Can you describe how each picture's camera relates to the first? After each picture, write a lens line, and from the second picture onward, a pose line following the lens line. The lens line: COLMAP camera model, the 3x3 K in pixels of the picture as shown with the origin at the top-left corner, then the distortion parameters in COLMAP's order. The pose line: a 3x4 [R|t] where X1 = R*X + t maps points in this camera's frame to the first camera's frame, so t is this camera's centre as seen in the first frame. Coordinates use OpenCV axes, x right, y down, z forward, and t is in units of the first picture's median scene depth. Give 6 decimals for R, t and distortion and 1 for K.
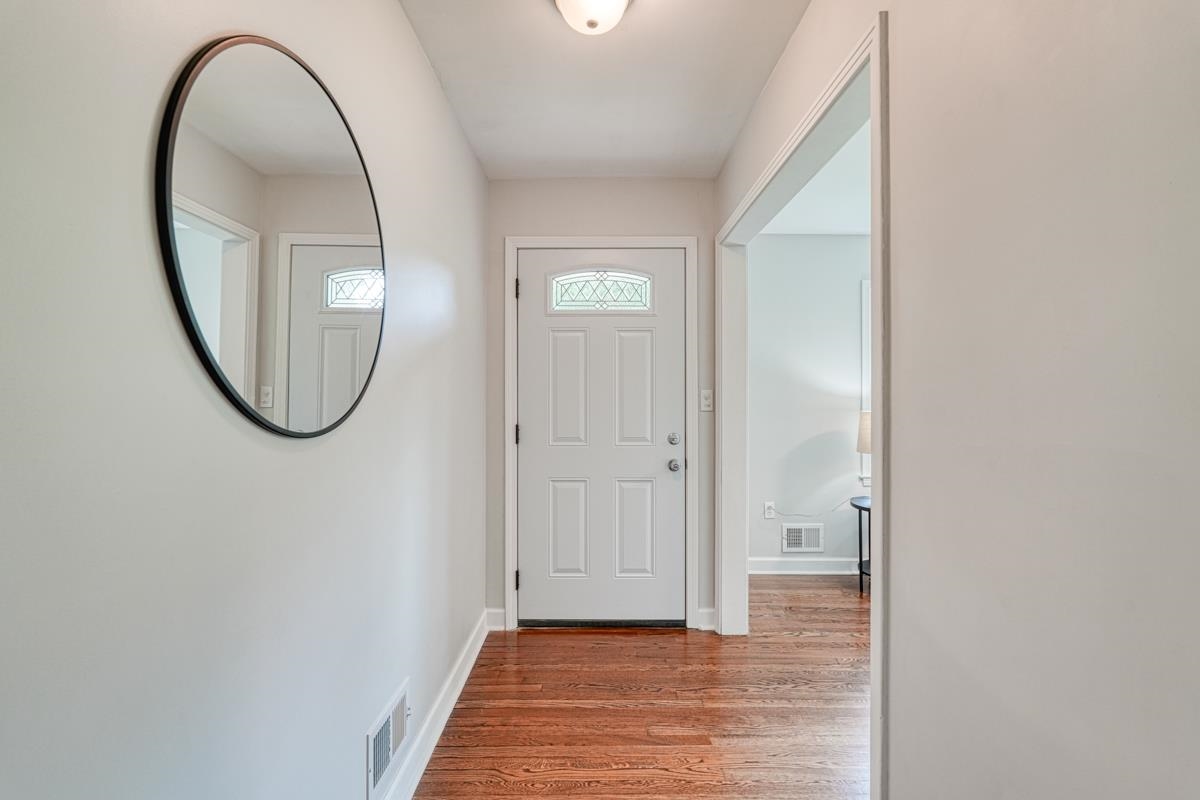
lens RADIAL K [[532.7, 0, 599.5], [0, 532.7, 398.7], [0, 0, 1]] dist [-0.010120, 0.006884]
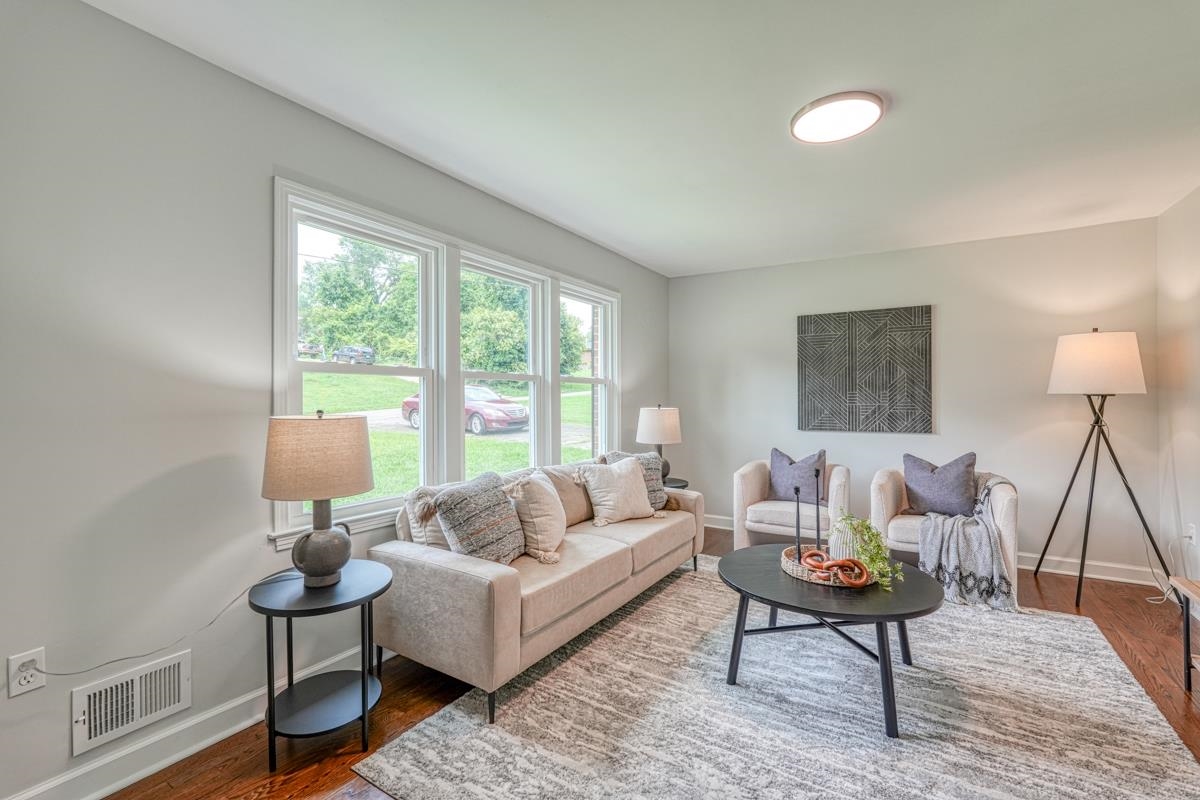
lens RADIAL K [[532.7, 0, 599.5], [0, 532.7, 391.8], [0, 0, 1]] dist [-0.010120, 0.006884]
pose [[0.536664, -0.000491, 0.843796, 0.213465], [-0.001213, 0.999998, 0.001353, -0.000651], [-0.843795, -0.001749, 0.536663, 0.425813]]
